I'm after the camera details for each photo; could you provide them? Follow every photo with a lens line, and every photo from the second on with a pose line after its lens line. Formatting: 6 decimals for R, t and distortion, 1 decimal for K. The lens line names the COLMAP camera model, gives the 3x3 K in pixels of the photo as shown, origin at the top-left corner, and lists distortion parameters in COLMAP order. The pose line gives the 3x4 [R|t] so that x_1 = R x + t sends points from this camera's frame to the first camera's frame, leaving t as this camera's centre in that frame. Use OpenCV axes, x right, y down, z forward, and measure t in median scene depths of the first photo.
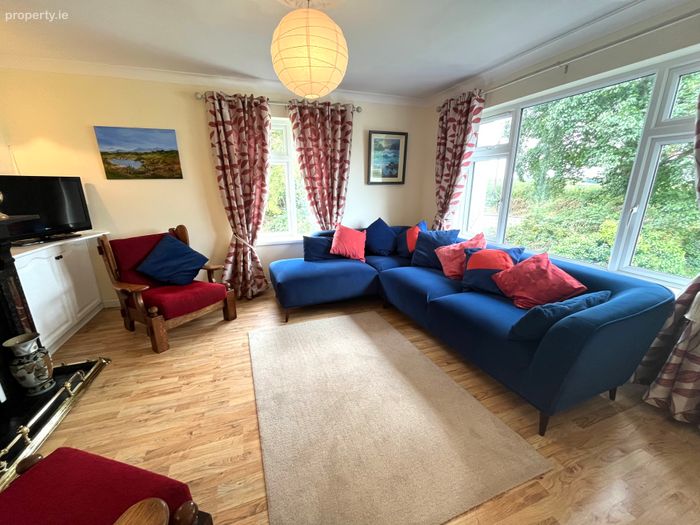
lens RADIAL K [[284.1, 0, 348.0], [0, 284.1, 264.3], [0, 0, 1]] dist [-0.001674, -0.000968]
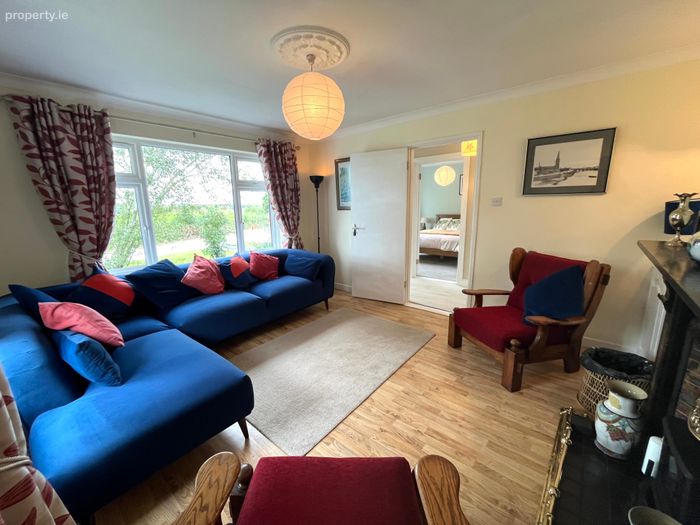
lens RADIAL K [[284.1, 0, 350.5], [0, 284.1, 260.4], [0, 0, 1]] dist [-0.001674, -0.000968]
pose [[-0.498972, -0.155612, 0.852533, -0.746988], [0.255661, 0.913532, 0.316380, -0.262748], [-0.828049, 0.375824, -0.416043, 0.889218]]
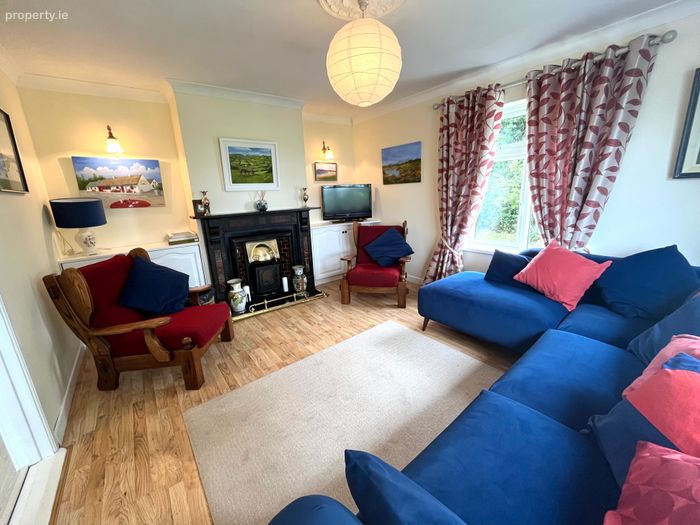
lens RADIAL K [[284.1, 0, 346.7], [0, 284.1, 264.2], [0, 0, 1]] dist [-0.001674, -0.000968]
pose [[0.291416, 0.234616, -0.927379, 0.520158], [-0.221151, 0.959718, 0.173303, -0.115396], [0.930682, 0.154588, 0.331563, 0.390666]]
